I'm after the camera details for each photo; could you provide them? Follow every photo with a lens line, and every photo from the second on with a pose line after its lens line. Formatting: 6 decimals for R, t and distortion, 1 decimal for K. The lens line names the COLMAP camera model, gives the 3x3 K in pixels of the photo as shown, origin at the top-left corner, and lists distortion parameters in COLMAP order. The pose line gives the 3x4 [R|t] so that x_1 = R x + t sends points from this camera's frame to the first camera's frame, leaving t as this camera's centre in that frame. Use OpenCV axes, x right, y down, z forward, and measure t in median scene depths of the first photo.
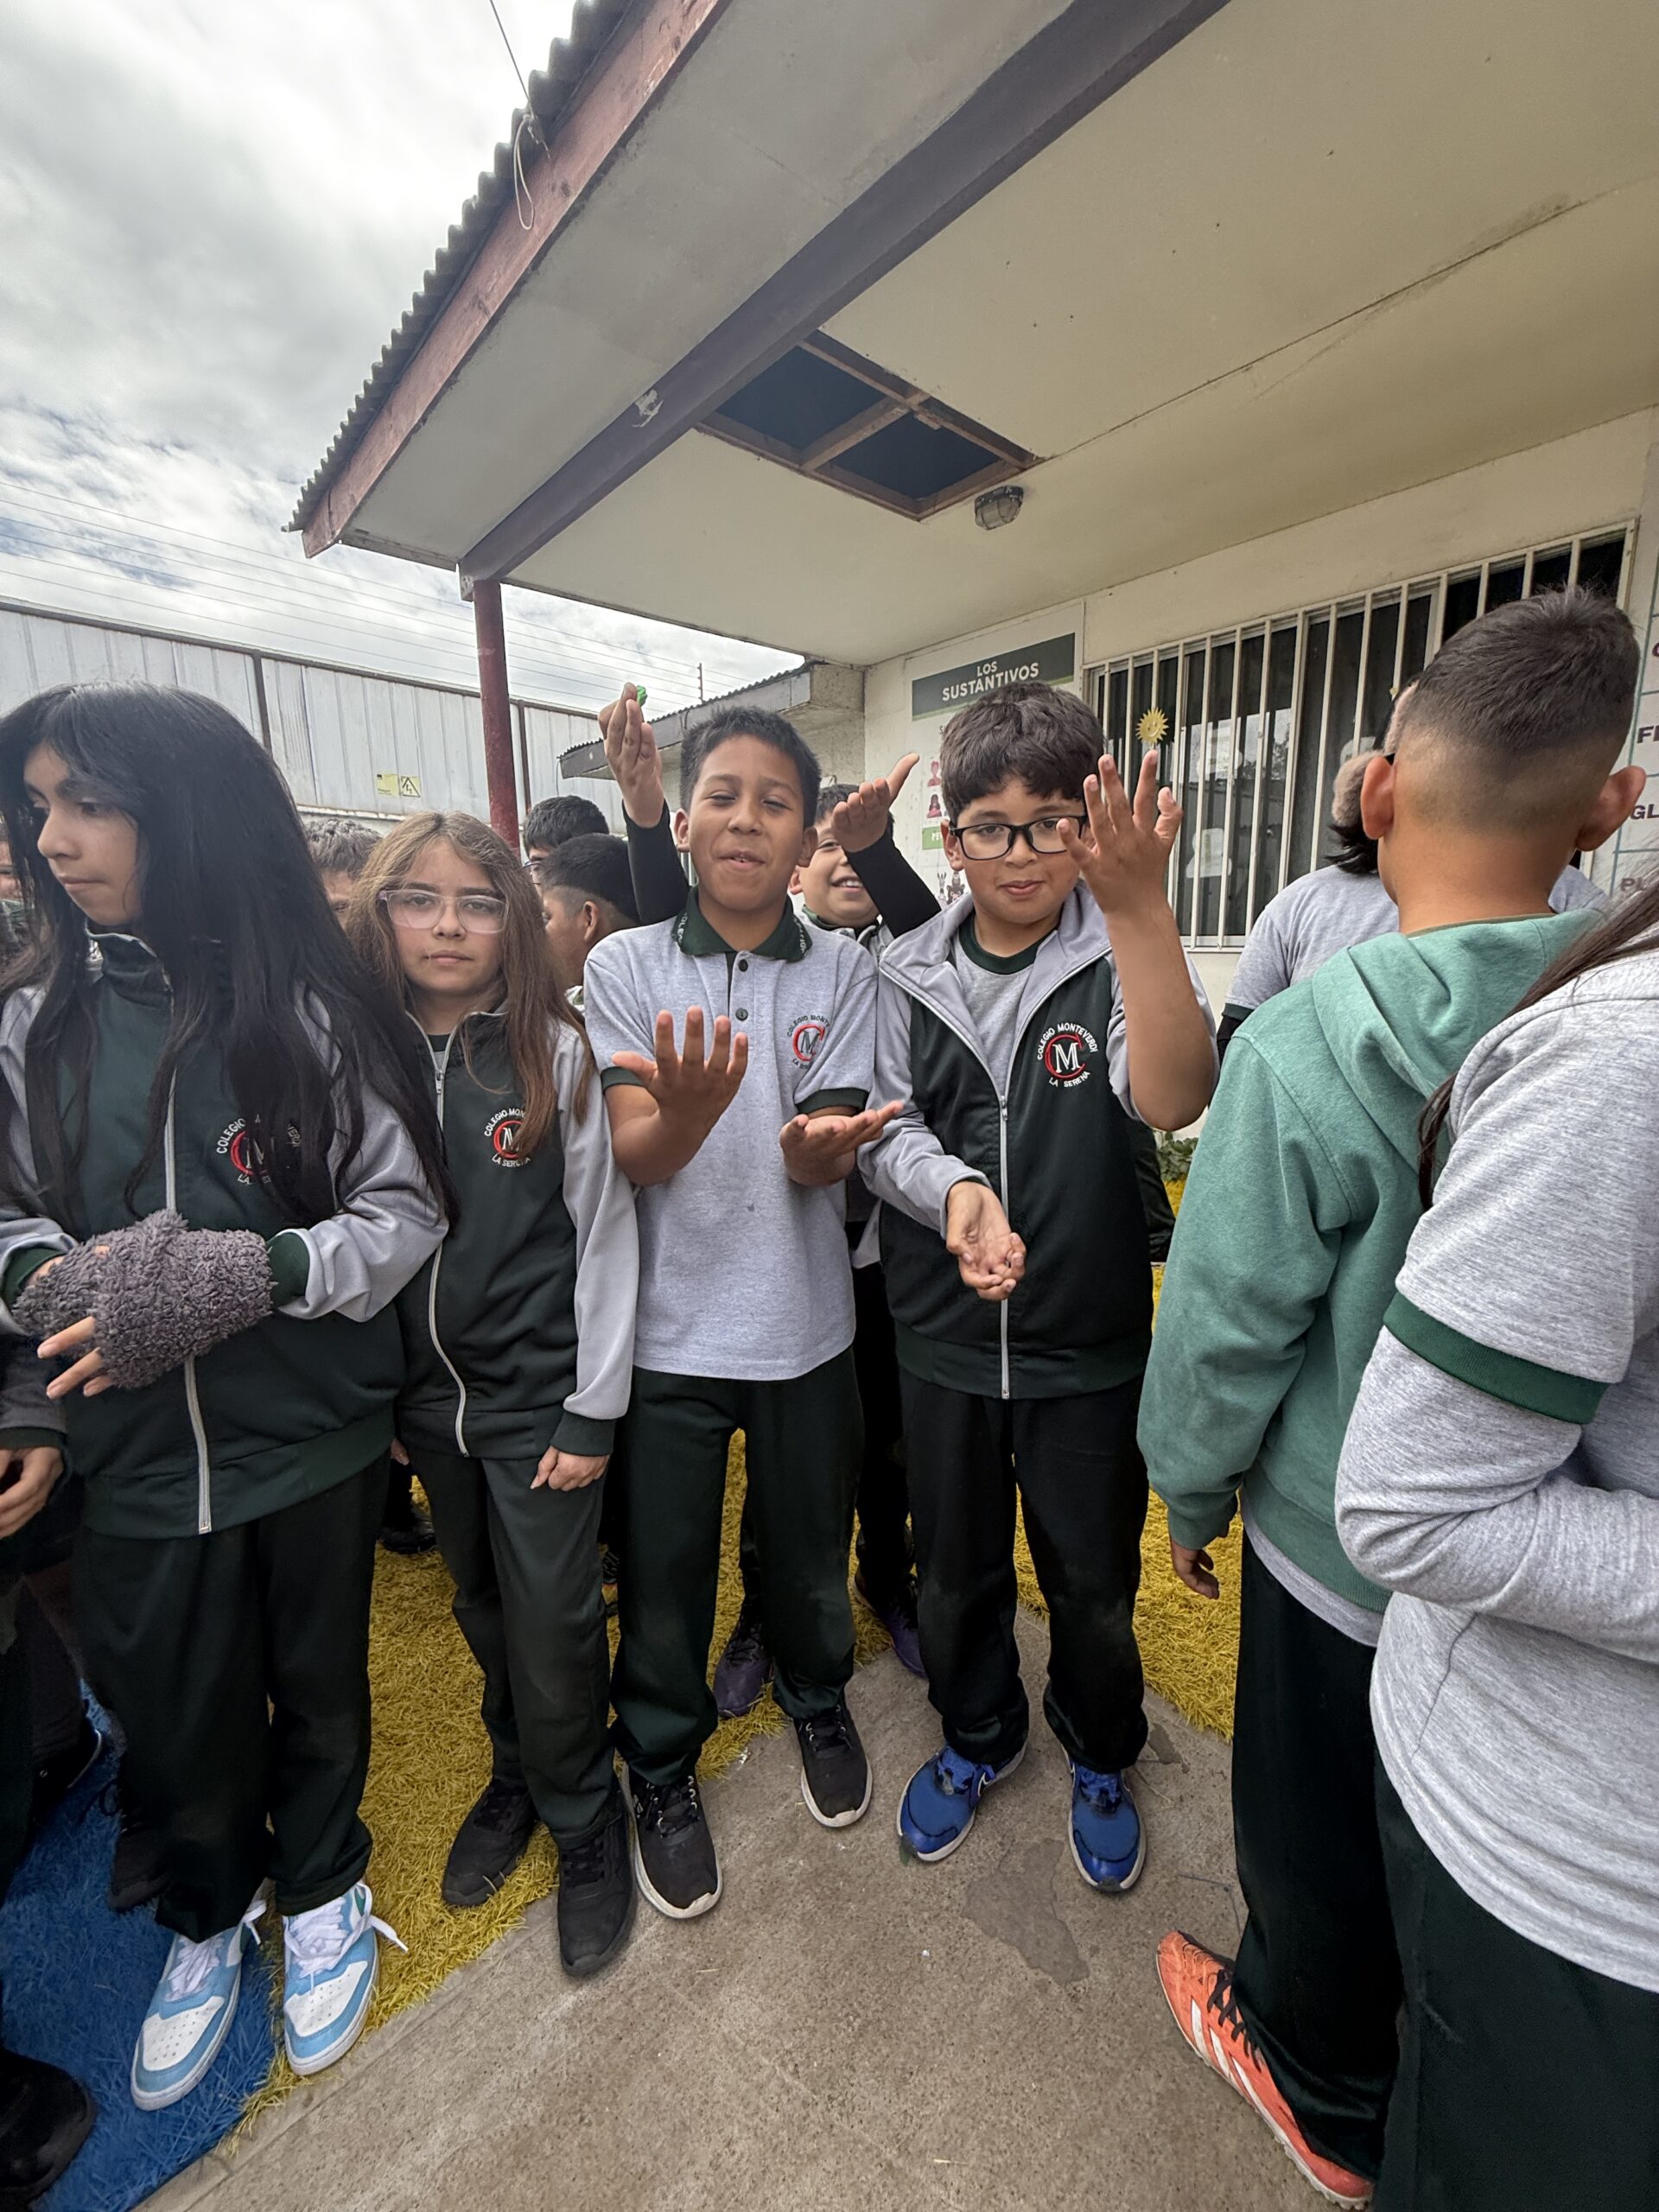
lens RADIAL K [[872.8, 0, 828.3], [0, 872.8, 1097.8], [0, 0, 1]] dist [-0.007695, 0.000290]
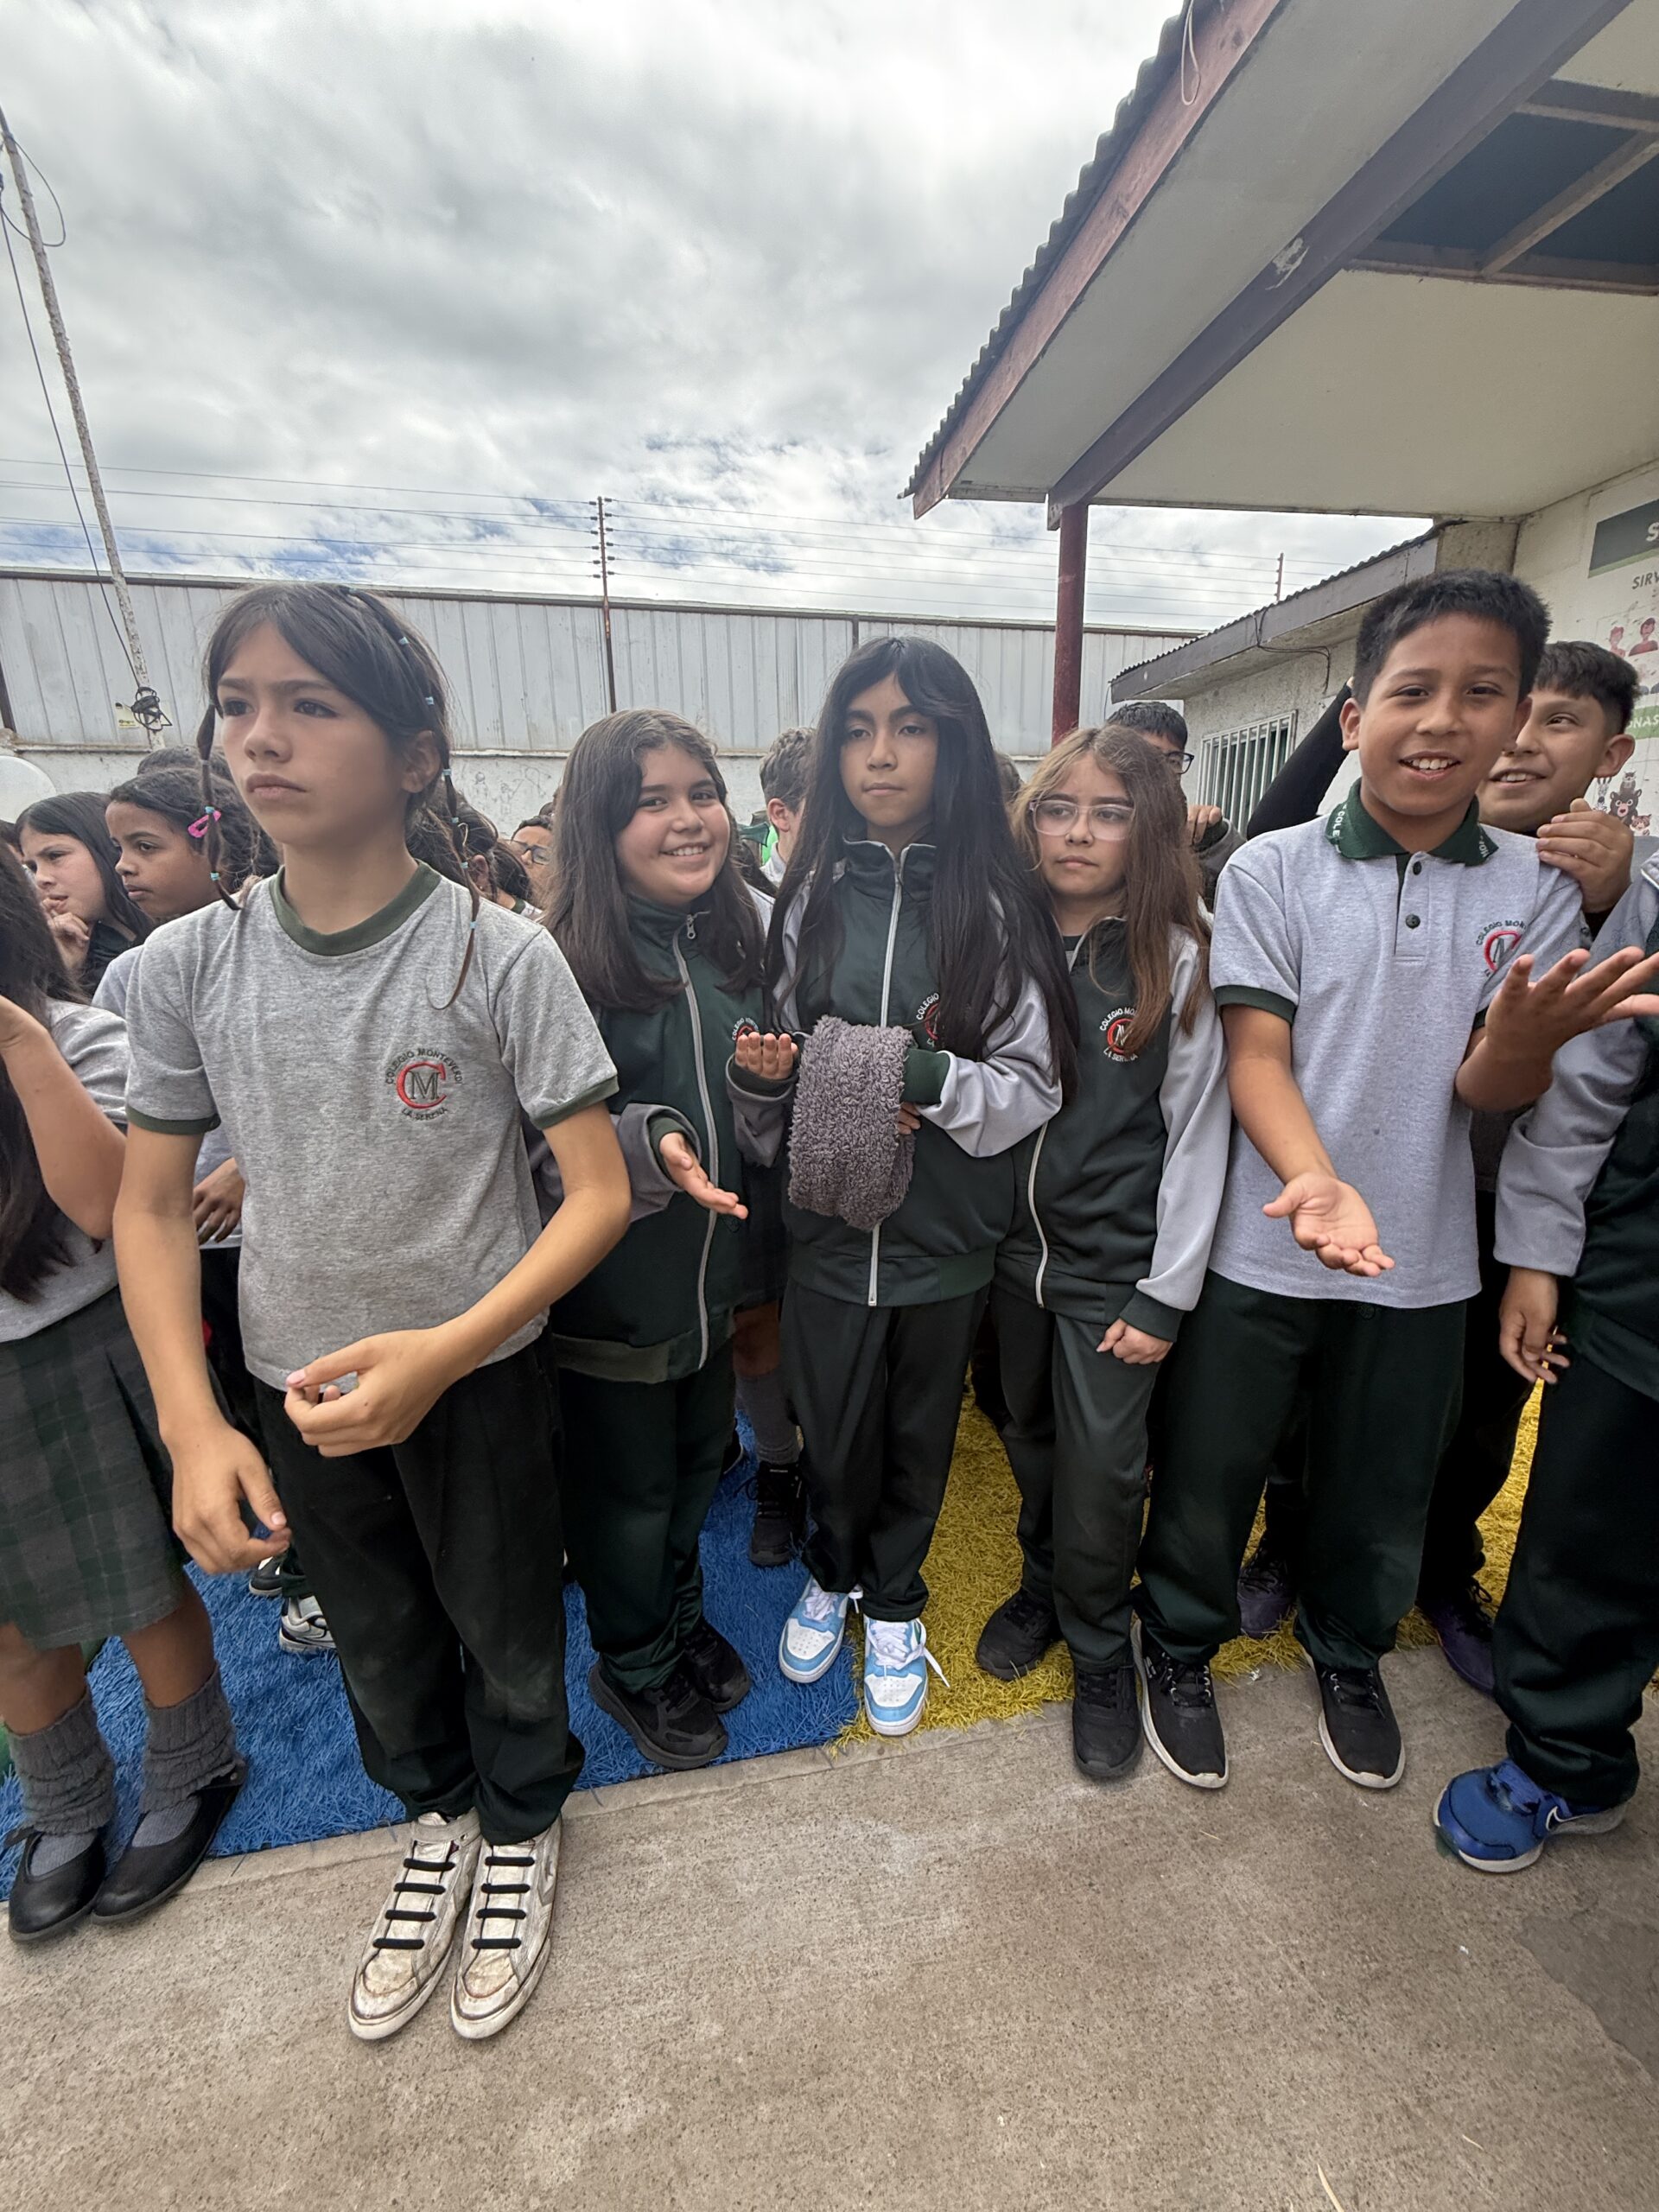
lens RADIAL K [[872.8, 0, 823.7], [0, 872.8, 1098.4], [0, 0, 1]] dist [-0.007695, 0.000290]
pose [[0.845776, 0.126800, -0.518252, -0.075229], [-0.089006, 0.991269, 0.097277, 0.037583], [0.526062, -0.036147, 0.849677, -0.084699]]
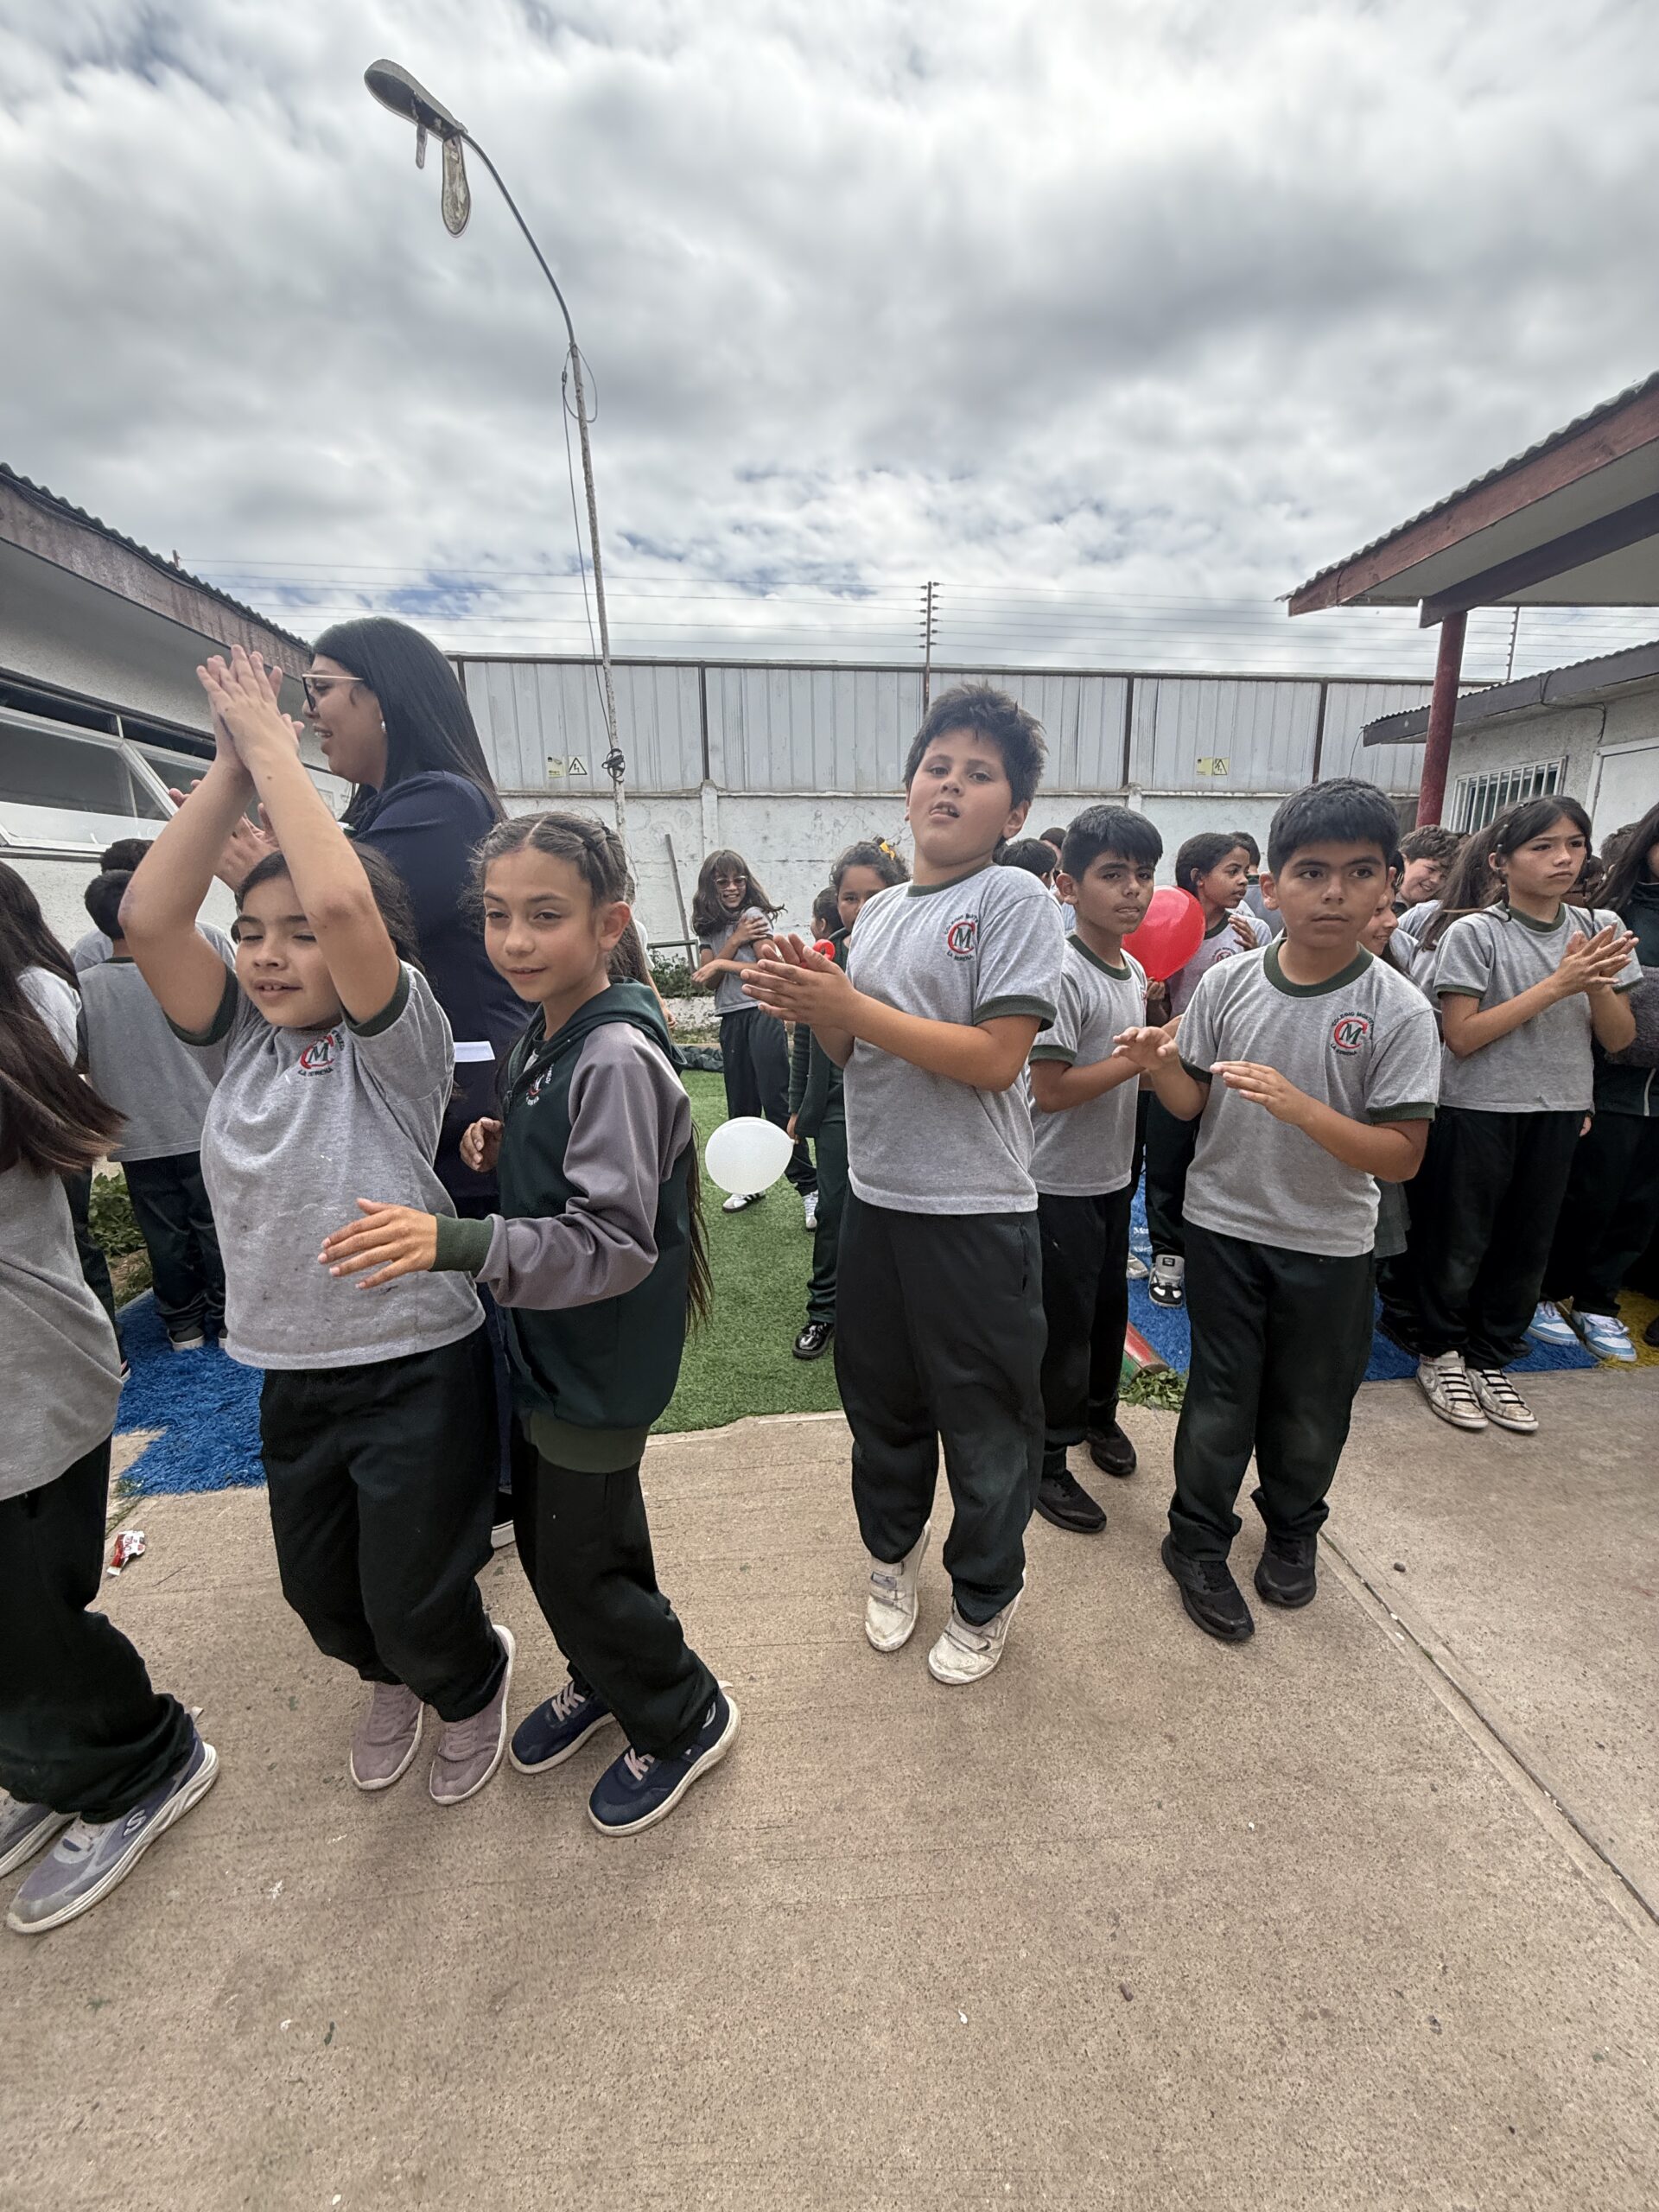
lens RADIAL K [[872.8, 0, 824.1], [0, 872.8, 1097.2], [0, 0, 1]] dist [-0.007695, 0.000290]
pose [[0.791527, 0.133641, -0.596343, -0.666893], [-0.105676, 0.991028, 0.081826, 0.286102], [0.601928, -0.001748, 0.798548, -1.485299]]
